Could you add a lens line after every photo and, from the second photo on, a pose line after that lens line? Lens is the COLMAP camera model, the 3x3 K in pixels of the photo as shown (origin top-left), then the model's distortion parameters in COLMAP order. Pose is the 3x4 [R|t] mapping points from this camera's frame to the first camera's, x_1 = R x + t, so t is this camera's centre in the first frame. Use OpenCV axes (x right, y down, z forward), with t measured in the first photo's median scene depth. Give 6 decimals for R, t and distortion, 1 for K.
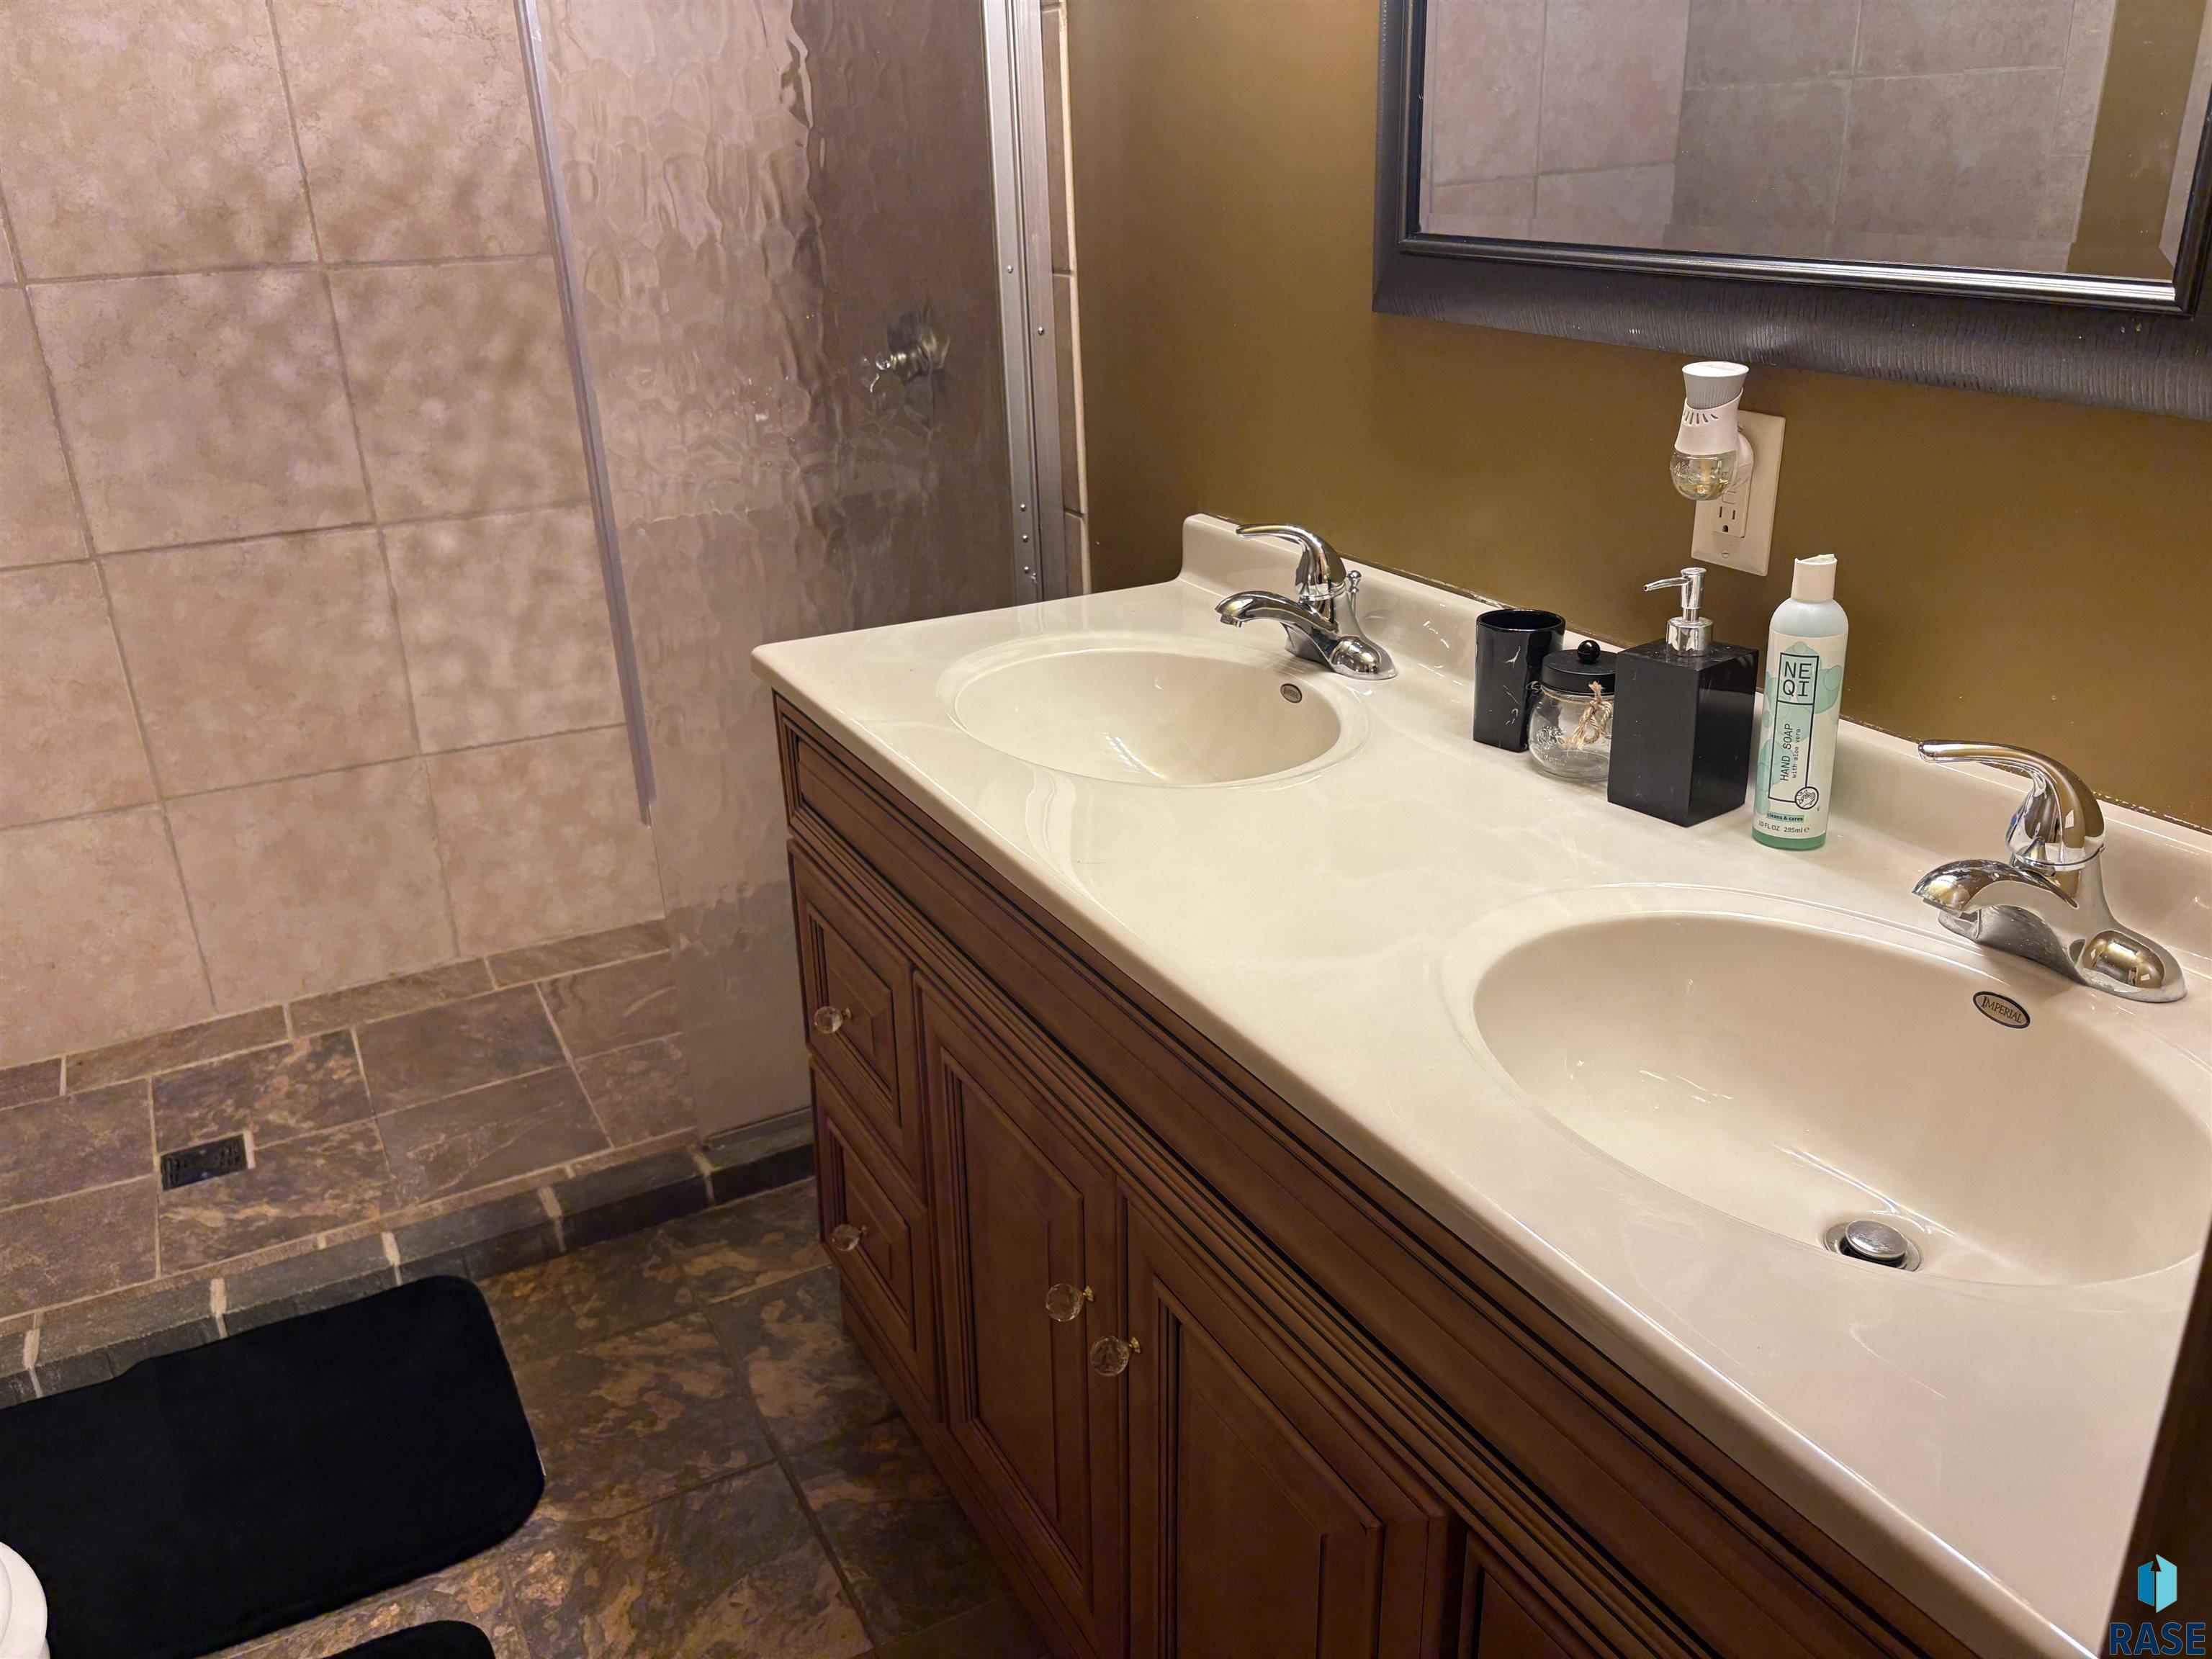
lens RADIAL K [[1706.8, 0, 1107.4], [0, 1706.8, 847.7], [0, 0, 1]] dist [0.041065, -0.042079]
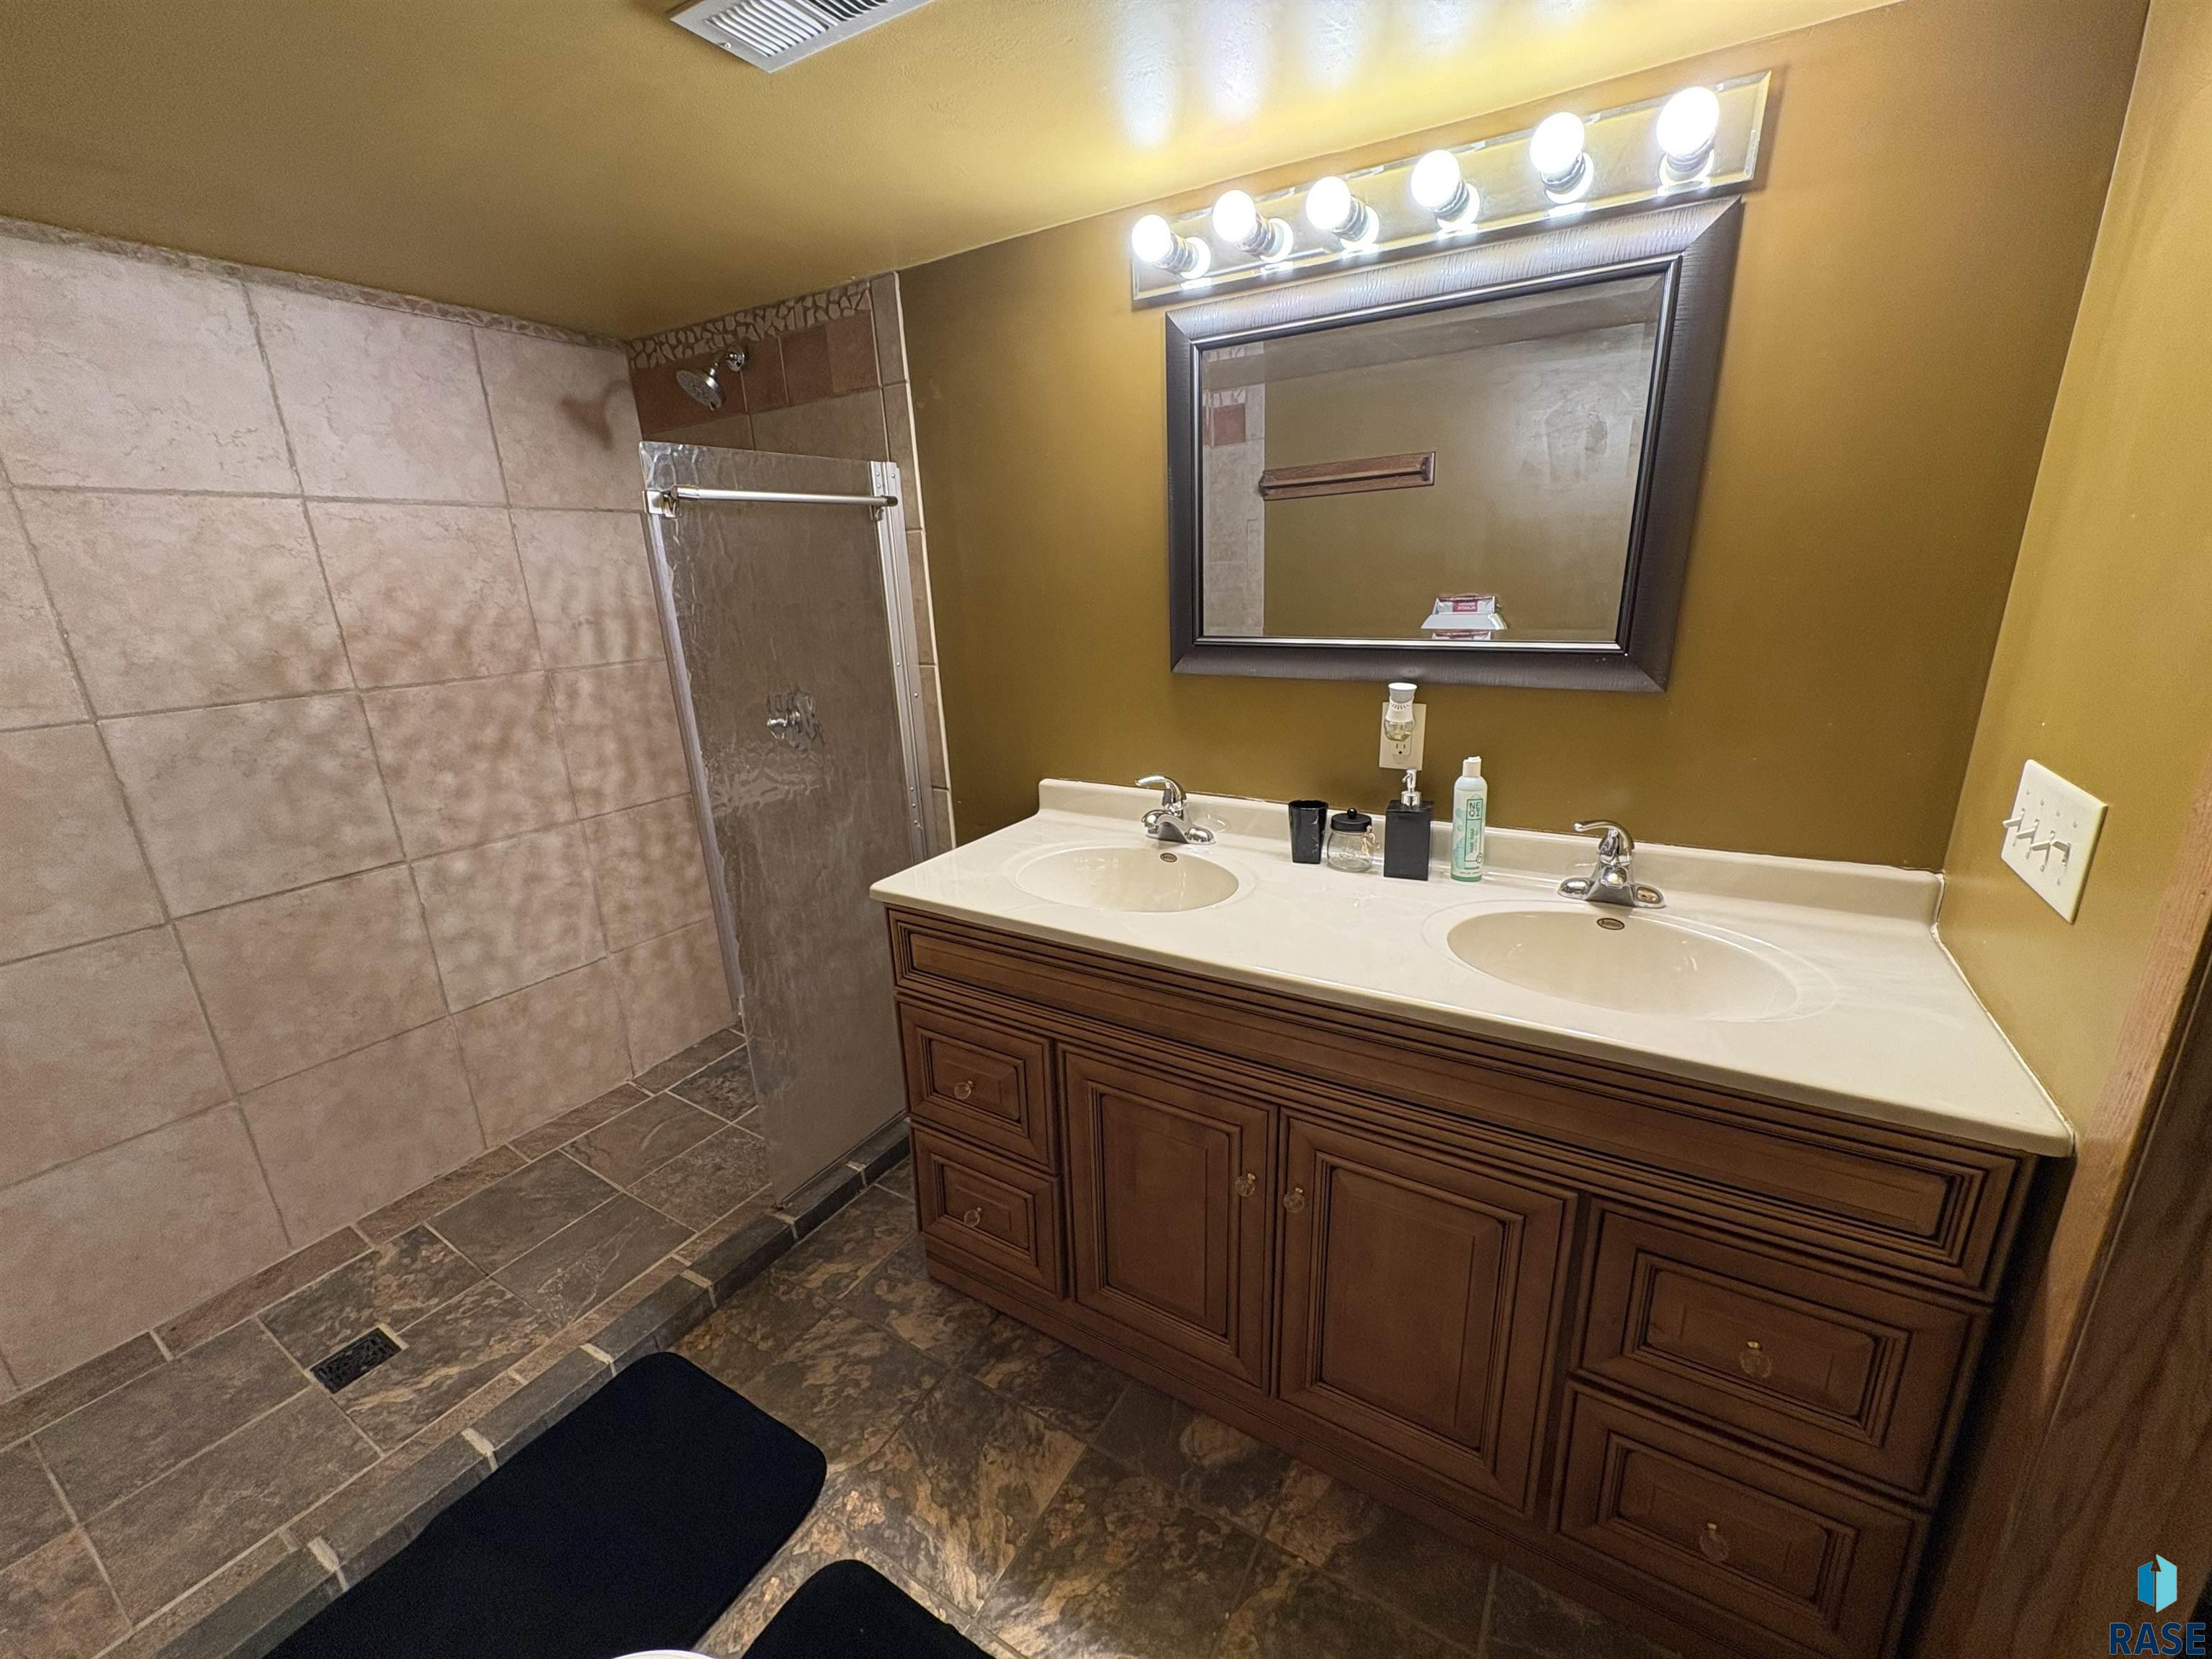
lens RADIAL K [[884.6, 0, 1109.2], [0, 884.6, 835.1], [0, 0, 1]] dist [0.002922, -0.000290]
pose [[0.858367, -0.149658, 0.490723, -0.320384], [0.208232, 0.975807, -0.066640, -0.043668], [-0.468878, 0.159385, 0.868764, 0.089393]]
